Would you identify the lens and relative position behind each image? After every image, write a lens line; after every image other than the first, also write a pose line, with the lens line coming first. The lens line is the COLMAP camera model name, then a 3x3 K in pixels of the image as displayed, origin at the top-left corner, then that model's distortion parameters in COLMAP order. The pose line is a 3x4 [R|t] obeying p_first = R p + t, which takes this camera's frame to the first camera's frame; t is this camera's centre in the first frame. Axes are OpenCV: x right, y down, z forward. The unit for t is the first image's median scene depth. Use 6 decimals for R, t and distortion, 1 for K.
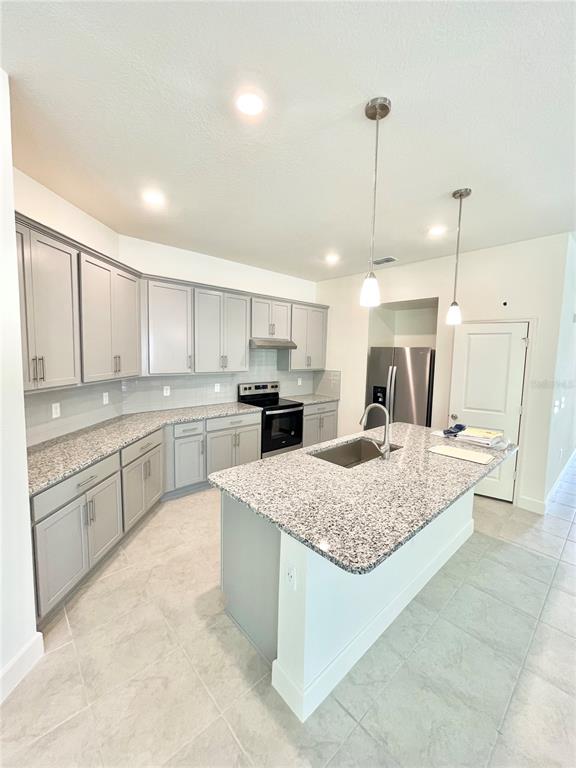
lens RADIAL K [[312.9, 0, 291.8], [0, 312.9, 379.0], [0, 0, 1]] dist [0.000358, -0.000109]
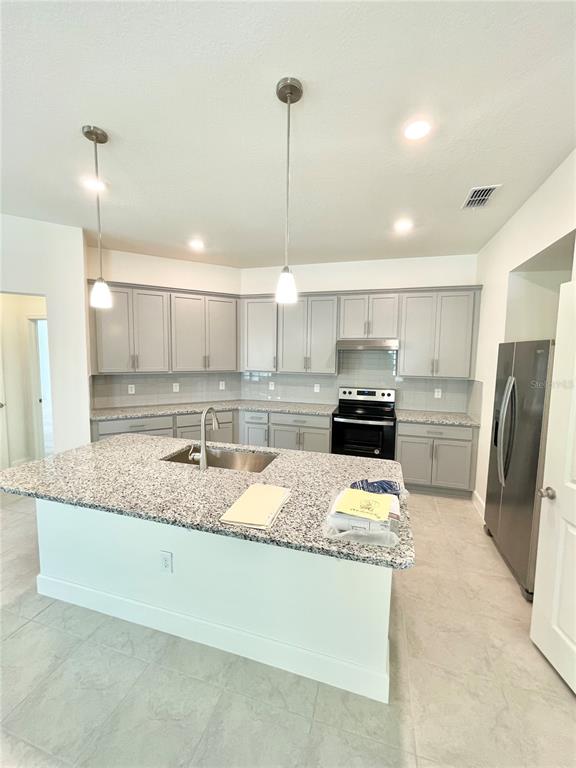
lens RADIAL K [[312.9, 0, 291.8], [0, 312.9, 379.0], [0, 0, 1]] dist [0.000358, -0.000109]
pose [[0.503858, 0.058368, -0.861812, 0.648565], [-0.076588, 0.996804, 0.022733, -0.020986], [0.860384, 0.054550, 0.506718, 0.418815]]
